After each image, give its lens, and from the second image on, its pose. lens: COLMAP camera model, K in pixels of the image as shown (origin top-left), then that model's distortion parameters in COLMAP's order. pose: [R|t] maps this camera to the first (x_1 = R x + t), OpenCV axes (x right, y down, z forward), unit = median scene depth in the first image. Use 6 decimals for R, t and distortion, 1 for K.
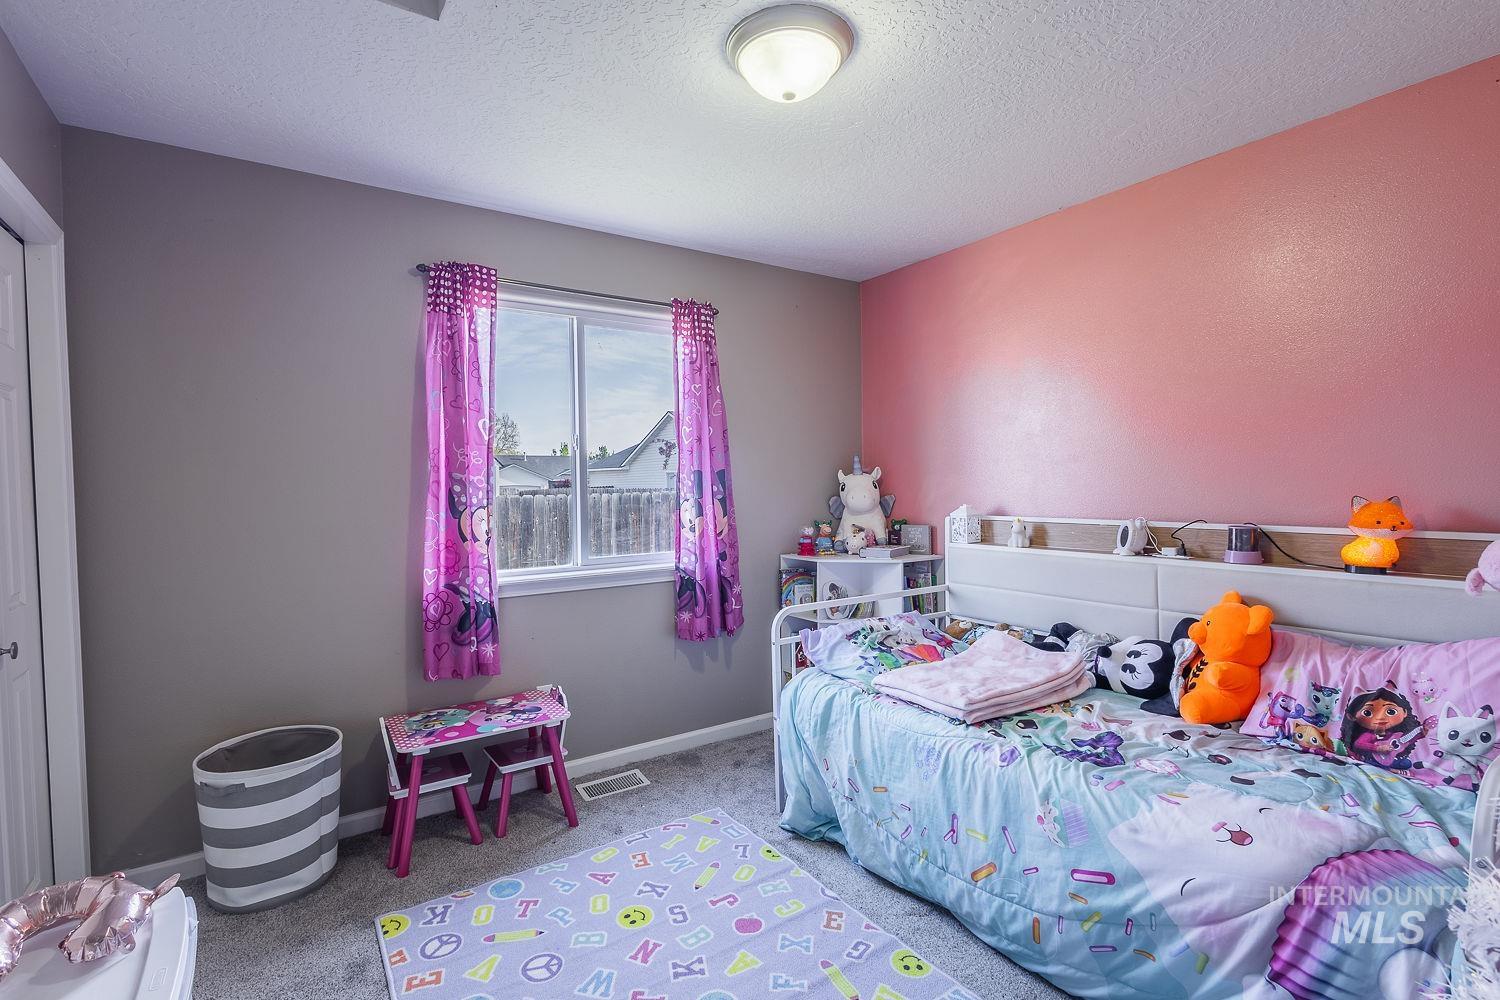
lens RADIAL K [[701.8, 0, 750.0], [0, 701.8, 500.0], [0, 0, 1]] dist [0.005859, 0.000037]
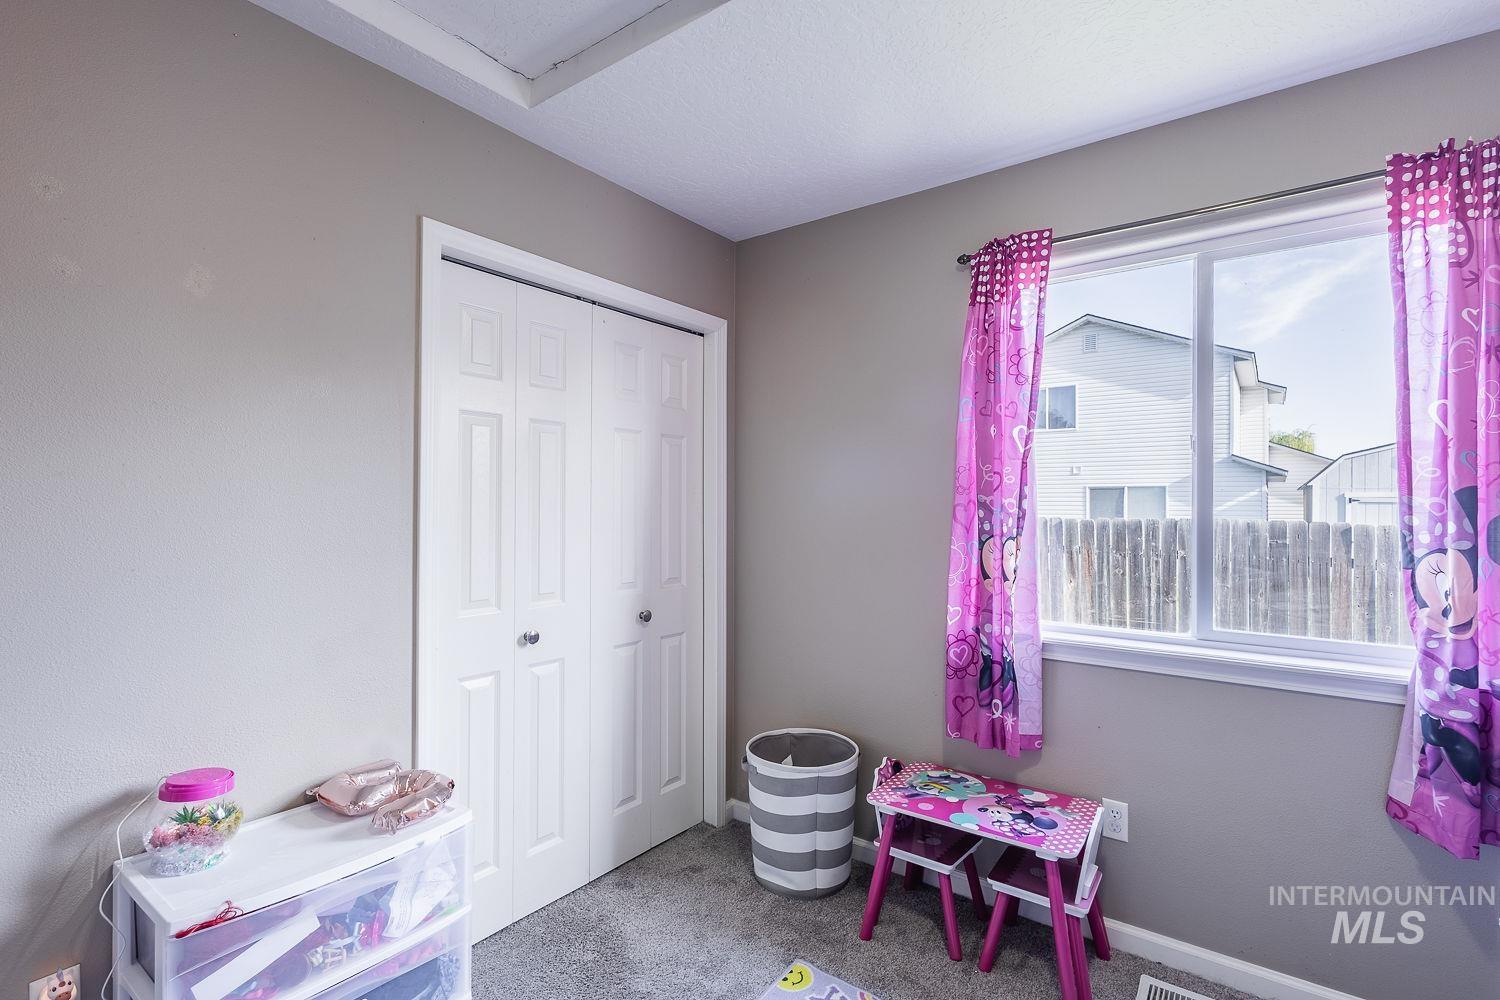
lens RADIAL K [[701.8, 0, 750.0], [0, 701.8, 500.0], [0, 0, 1]] dist [0.005859, 0.000037]
pose [[0.334496, 0.008341, -0.942360, 0.262843], [-0.035685, 0.999356, -0.003821, -0.018863], [0.941721, 0.034907, 0.334578, 0.458703]]
